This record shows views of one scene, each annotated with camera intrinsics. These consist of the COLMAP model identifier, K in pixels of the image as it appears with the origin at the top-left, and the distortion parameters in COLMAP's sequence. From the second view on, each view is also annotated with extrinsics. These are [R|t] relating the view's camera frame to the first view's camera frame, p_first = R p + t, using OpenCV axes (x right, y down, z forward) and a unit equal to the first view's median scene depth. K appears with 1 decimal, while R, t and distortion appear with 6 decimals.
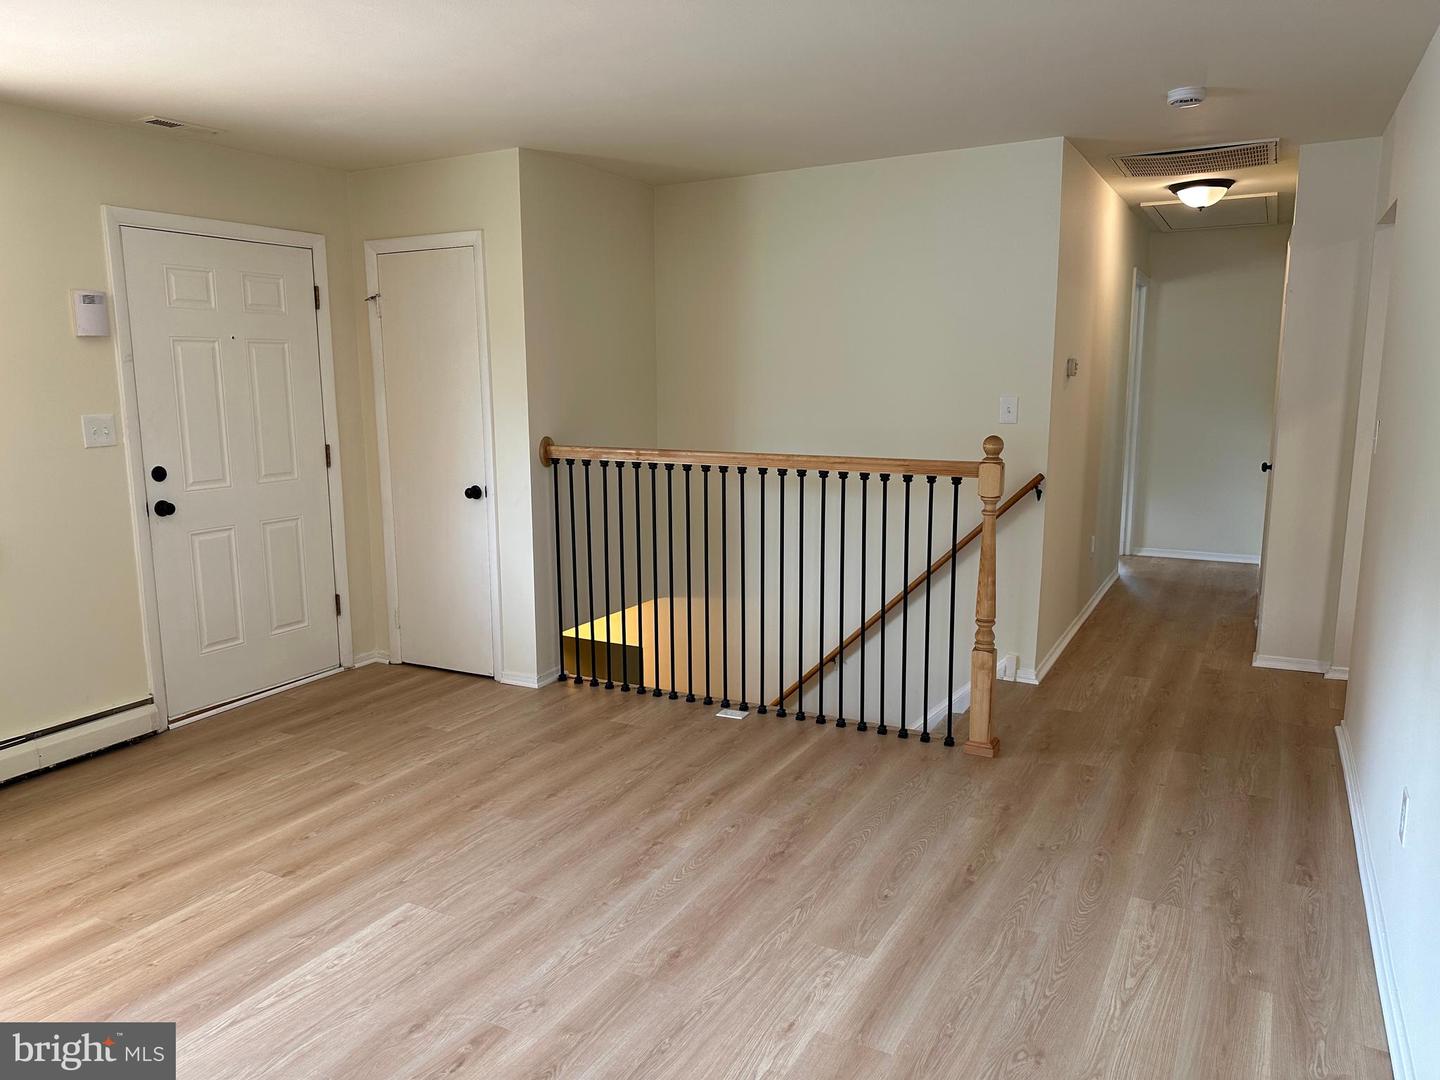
lens RADIAL K [[1009.8, 0, 719.7], [0, 1009.8, 532.7], [0, 0, 1]] dist [0.120651, -0.190647]
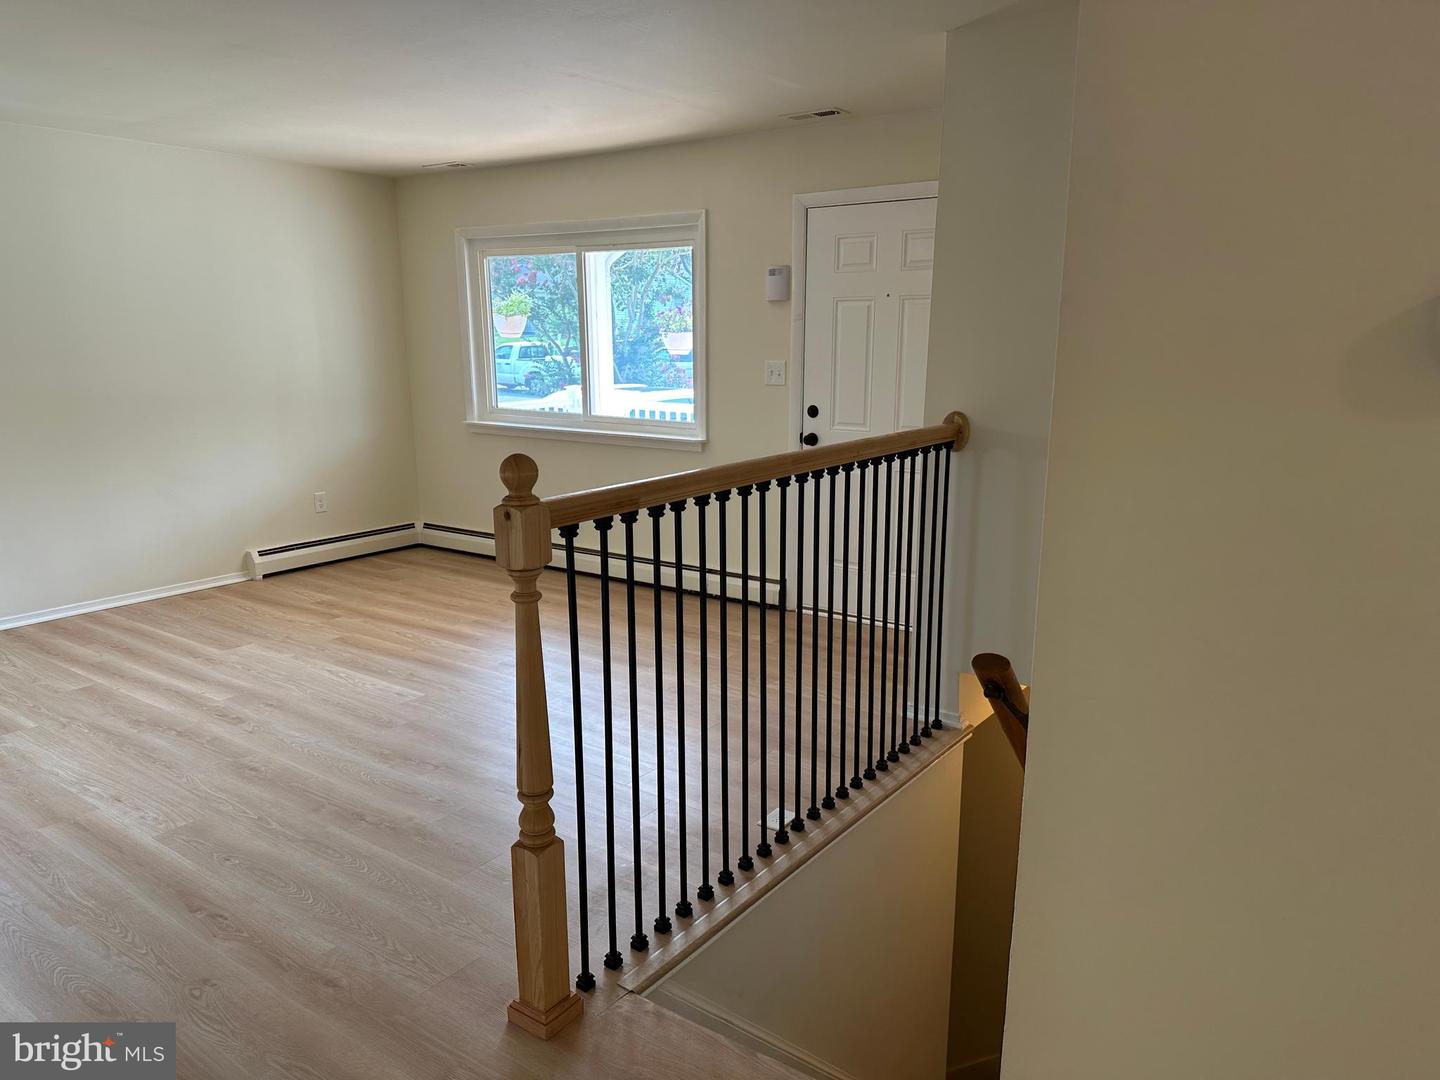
lens RADIAL K [[1034.0, 0, 720.0], [0, 1034.0, 540.0], [0, 0, 1]] dist [0.050659, -0.002641]
pose [[-0.140637, 0.214126, -0.966629, 0.623530], [-0.146249, 0.961129, 0.234186, -0.161558], [0.979200, 0.174304, -0.103854, 0.920788]]
